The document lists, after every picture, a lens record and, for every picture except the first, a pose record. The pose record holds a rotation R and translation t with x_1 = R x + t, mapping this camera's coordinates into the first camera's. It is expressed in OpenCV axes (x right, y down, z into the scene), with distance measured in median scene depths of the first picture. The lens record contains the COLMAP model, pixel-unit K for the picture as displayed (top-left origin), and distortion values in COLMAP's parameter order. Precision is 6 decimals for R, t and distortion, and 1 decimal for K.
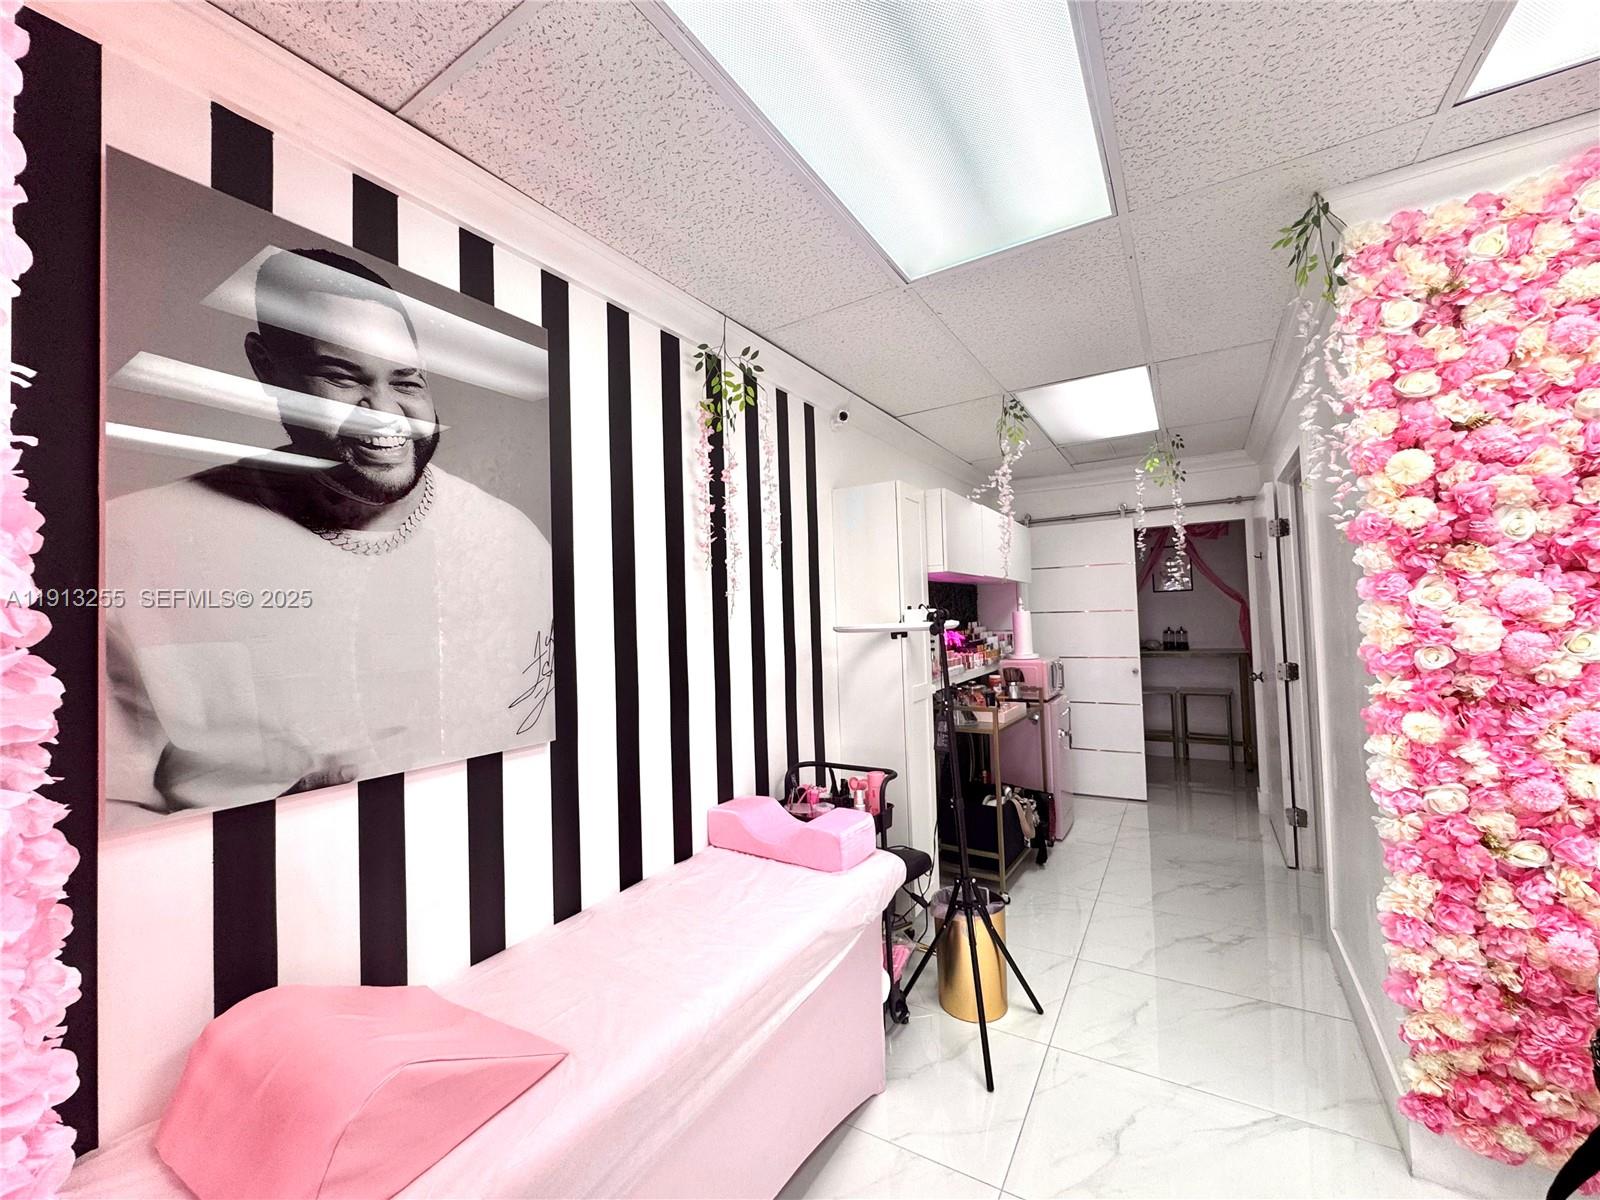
lens RADIAL K [[641.3, 0, 799.0], [0, 641.3, 593.5], [0, 0, 1]] dist [-0.006195, 0.001375]
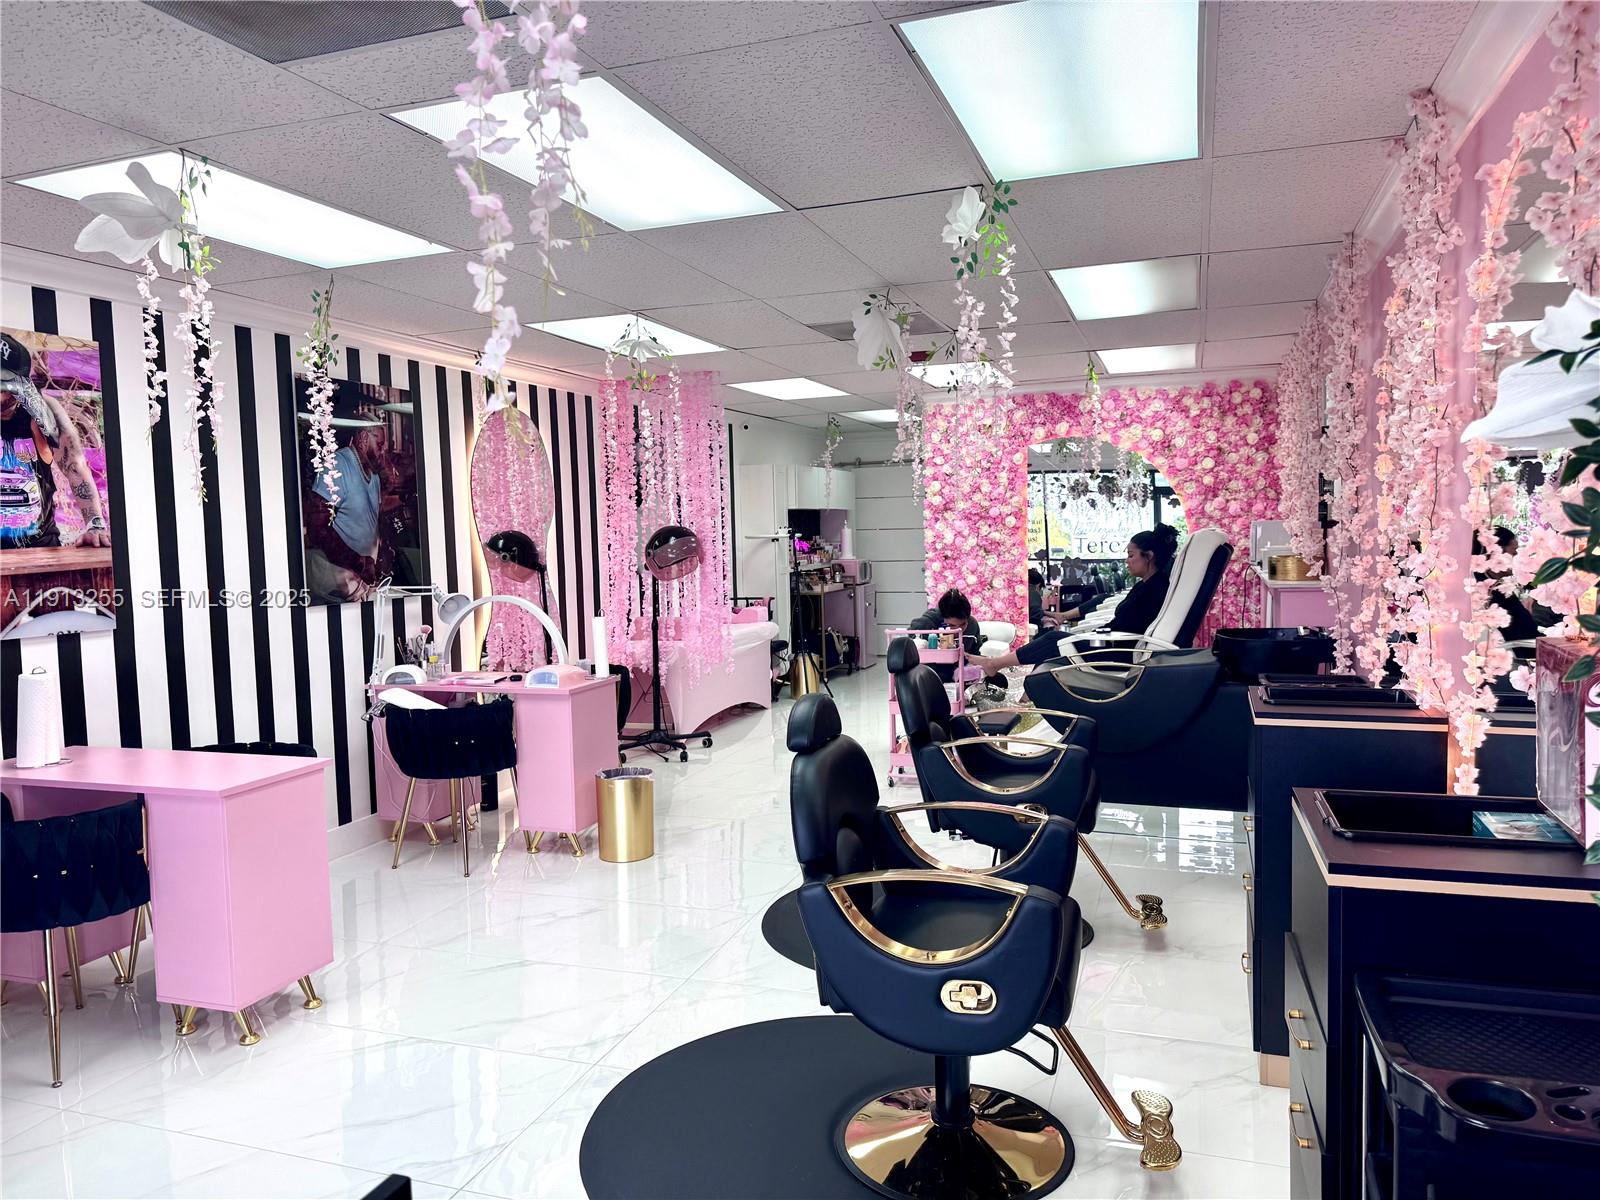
lens RADIAL K [[1117.7, 0, 794.0], [0, 1117.7, 596.6], [0, 0, 1]] dist [0.062310, -0.047947]
pose [[0.978316, -0.005935, 0.207034, -0.637984], [-0.013179, 0.995780, 0.090823, -0.101995], [-0.206699, -0.091582, 0.974109, -3.069243]]
